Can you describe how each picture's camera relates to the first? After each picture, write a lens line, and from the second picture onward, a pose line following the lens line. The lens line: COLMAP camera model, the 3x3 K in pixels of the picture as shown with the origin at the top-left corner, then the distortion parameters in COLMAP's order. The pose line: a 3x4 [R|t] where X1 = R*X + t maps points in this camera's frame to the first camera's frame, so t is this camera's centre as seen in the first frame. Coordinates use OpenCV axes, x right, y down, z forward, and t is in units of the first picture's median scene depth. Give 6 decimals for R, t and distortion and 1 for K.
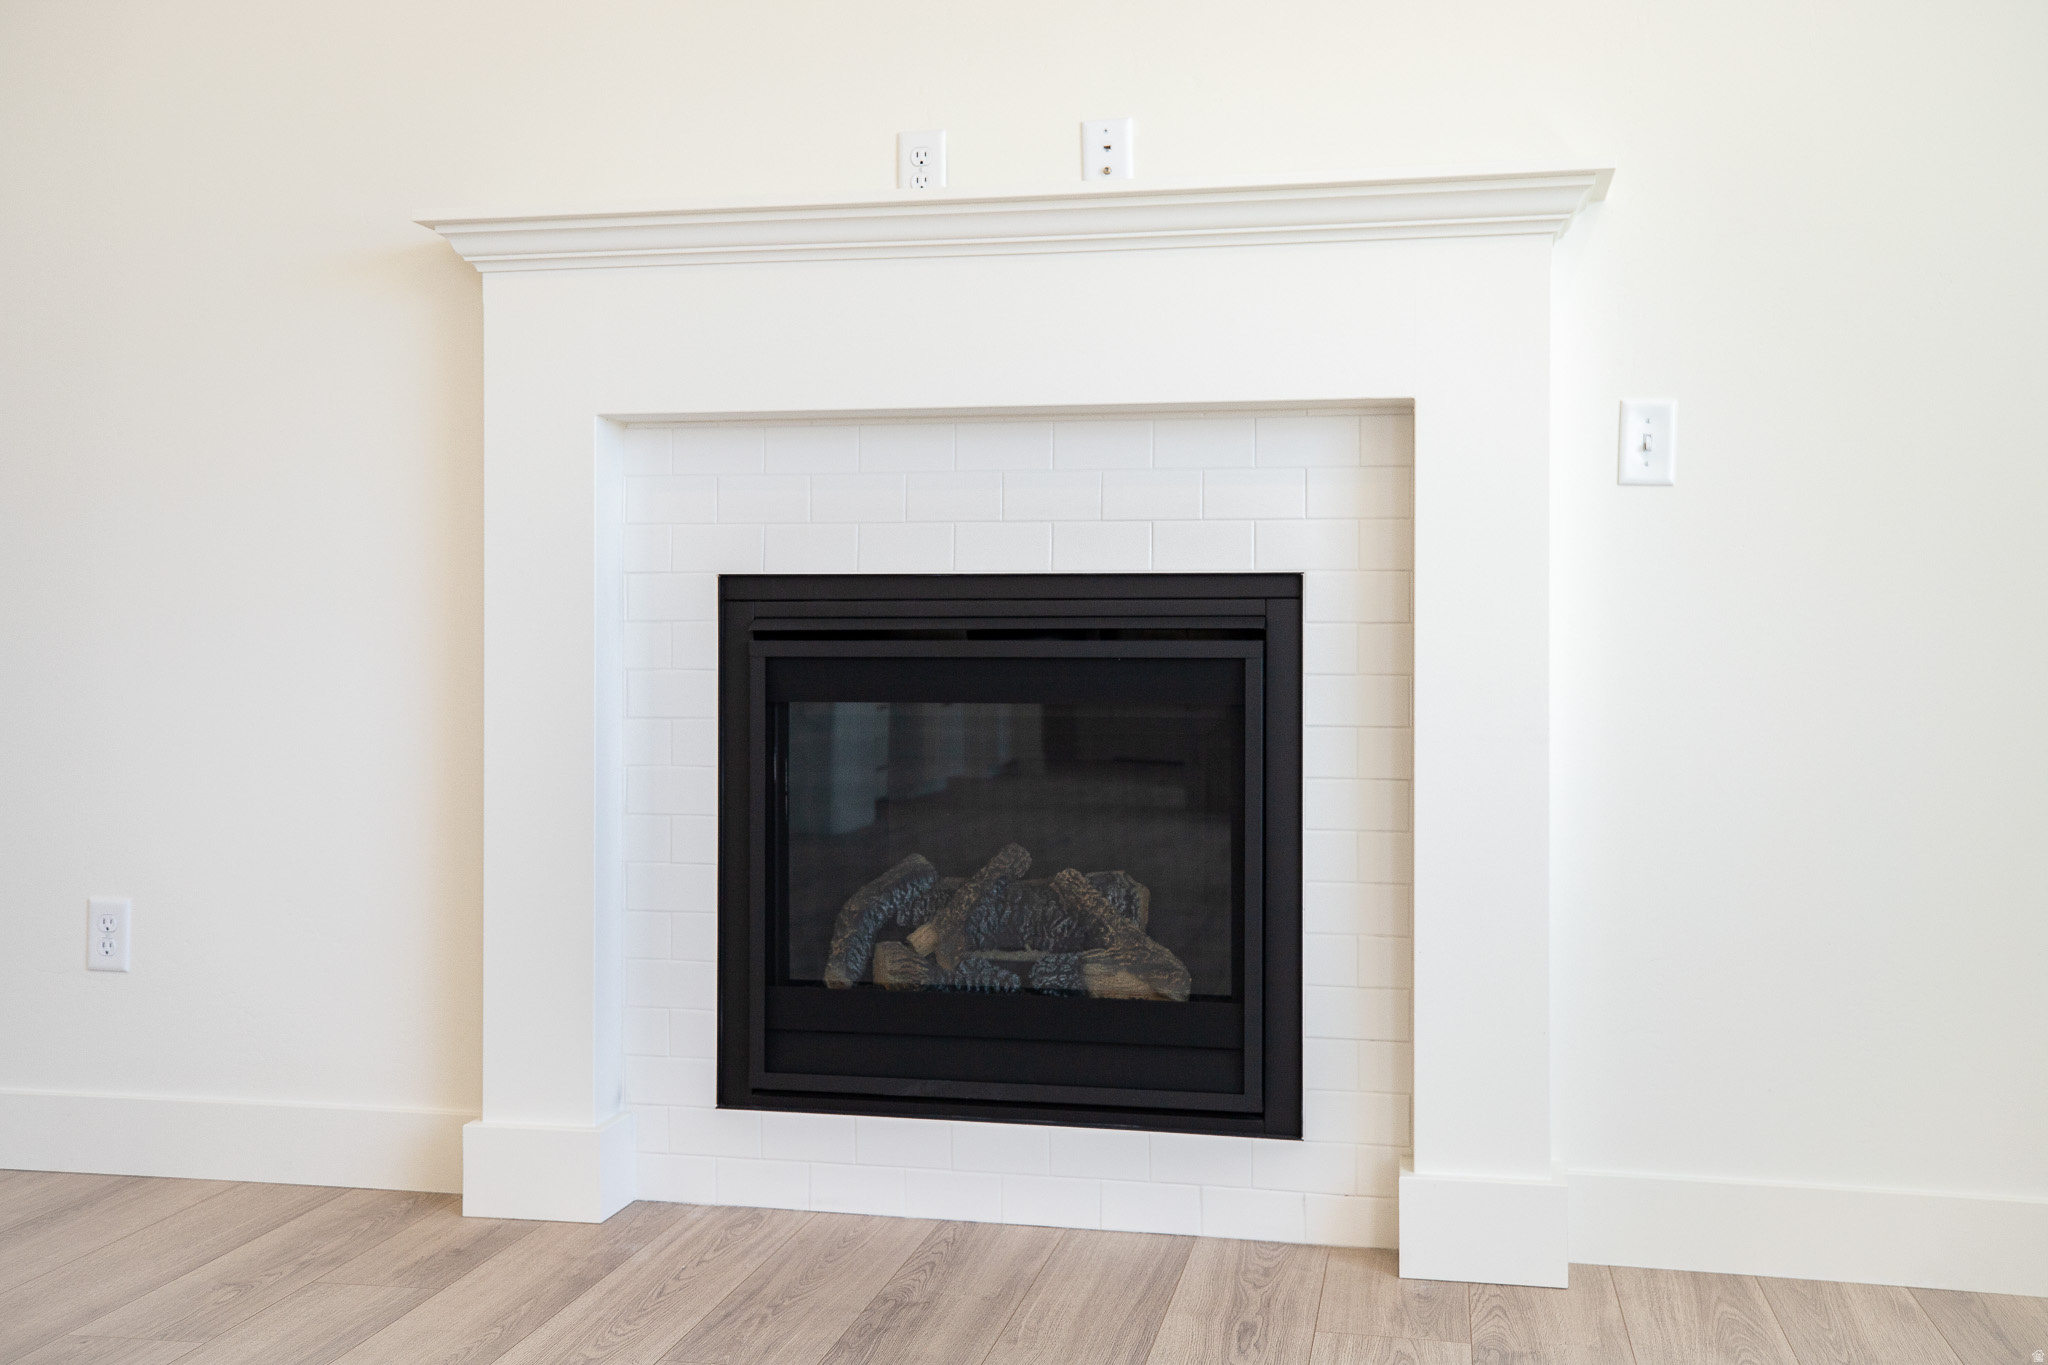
lens RADIAL K [[1919.3, 0, 1025.2], [0, 1919.3, 677.3], [0, 0, 1]] dist [-0.020202, 0.000000]
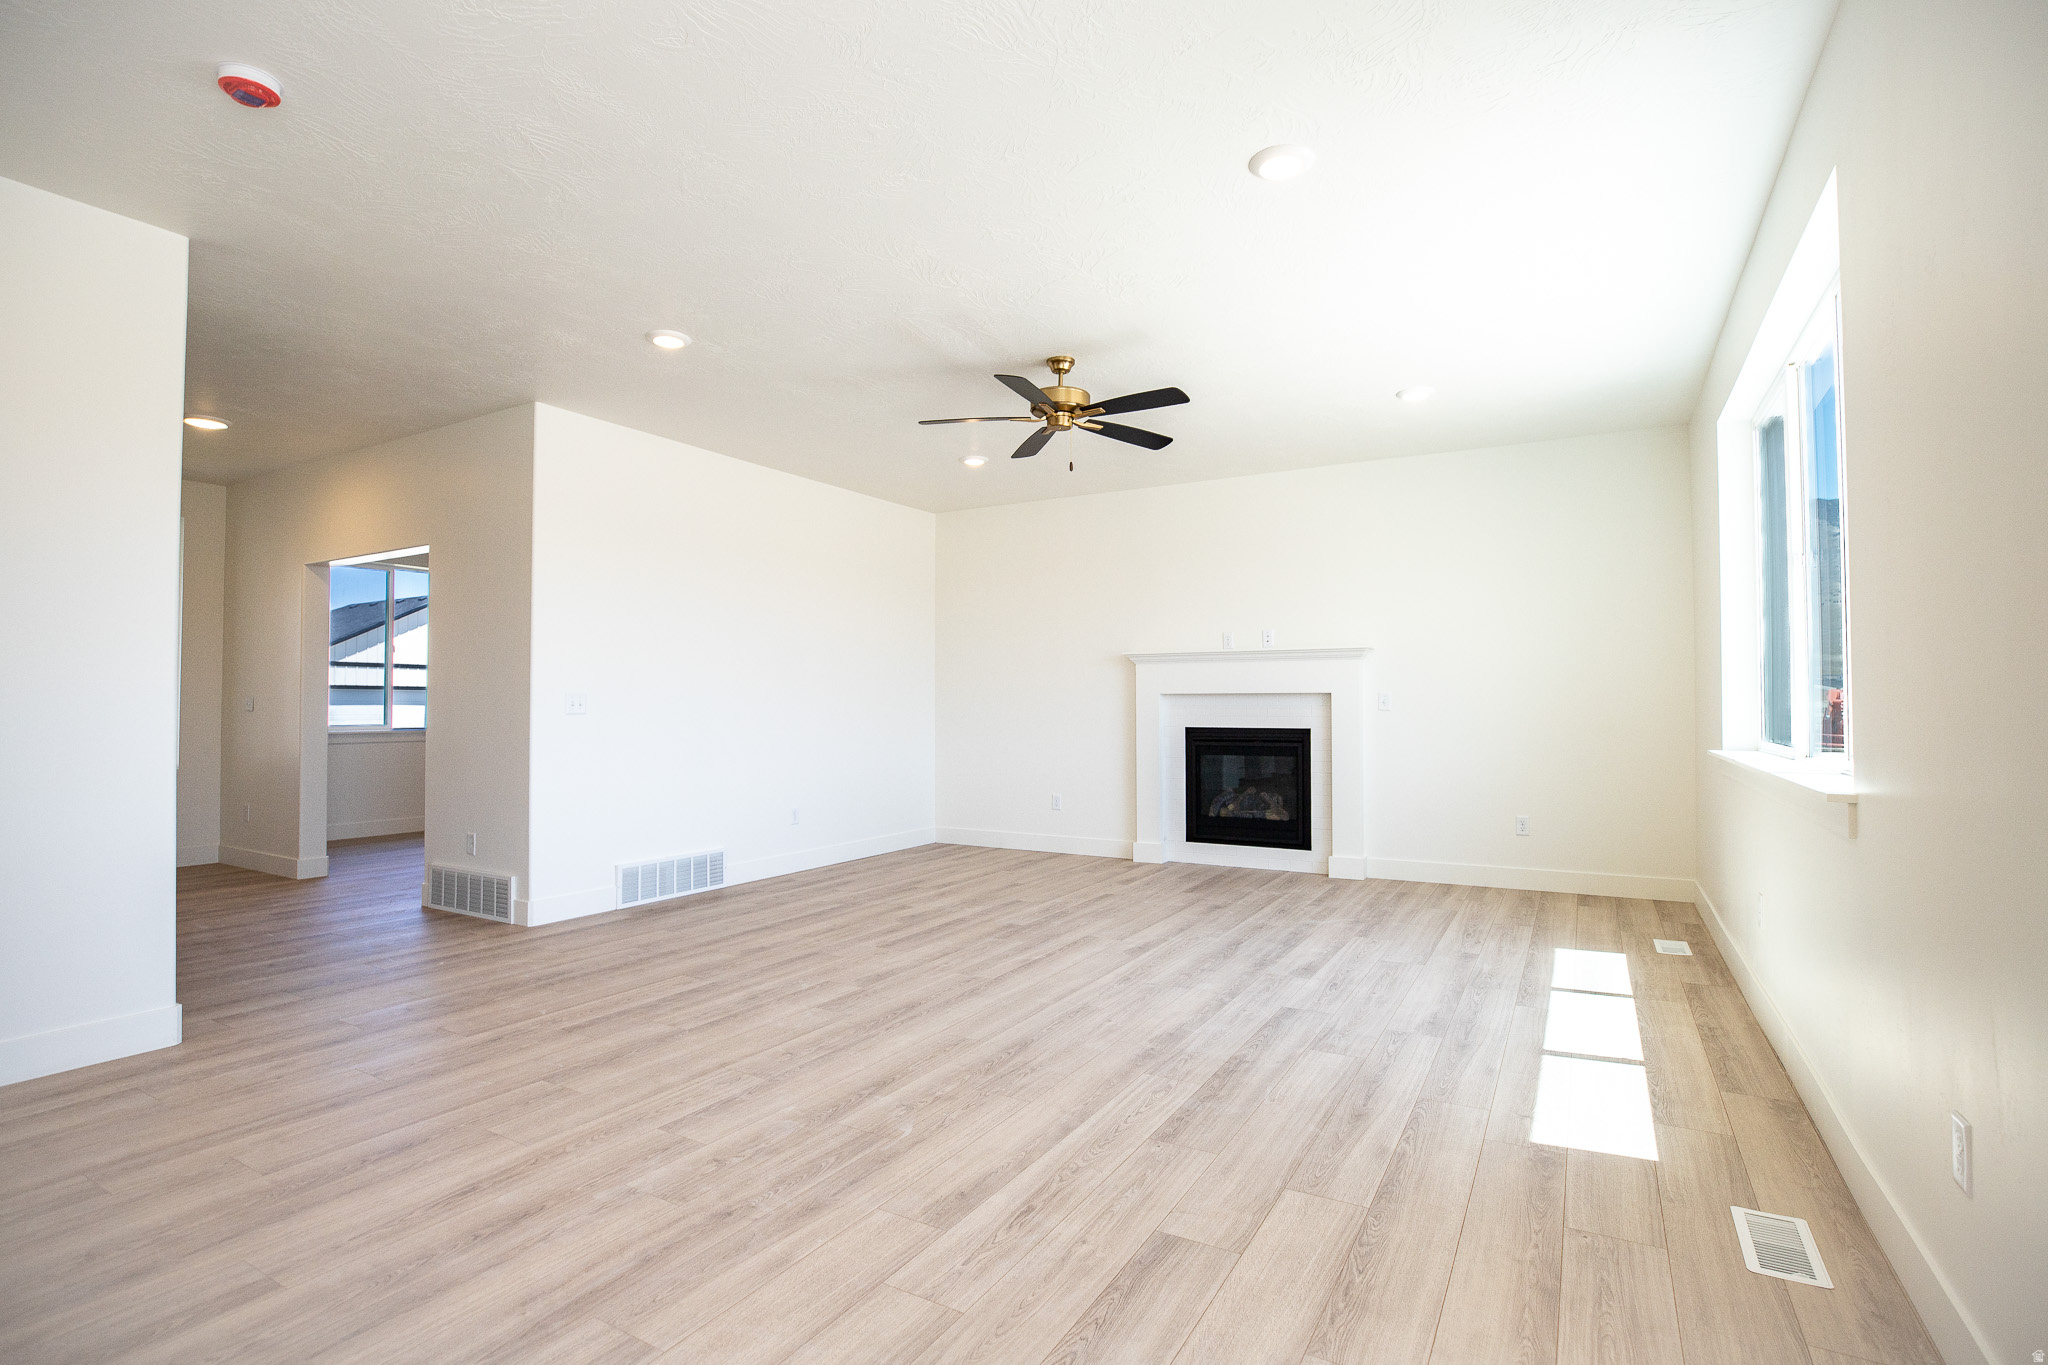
lens RADIAL K [[958.6, 0, 1022.9], [0, 958.6, 685.5], [0, 0, 1]] dist [-0.016777, 0.000981]
pose [[0.947377, -0.012963, -0.319857, 0.217036], [0.001490, 0.999347, -0.036088, -0.072552], [0.320117, 0.033713, 0.946778, -1.361239]]
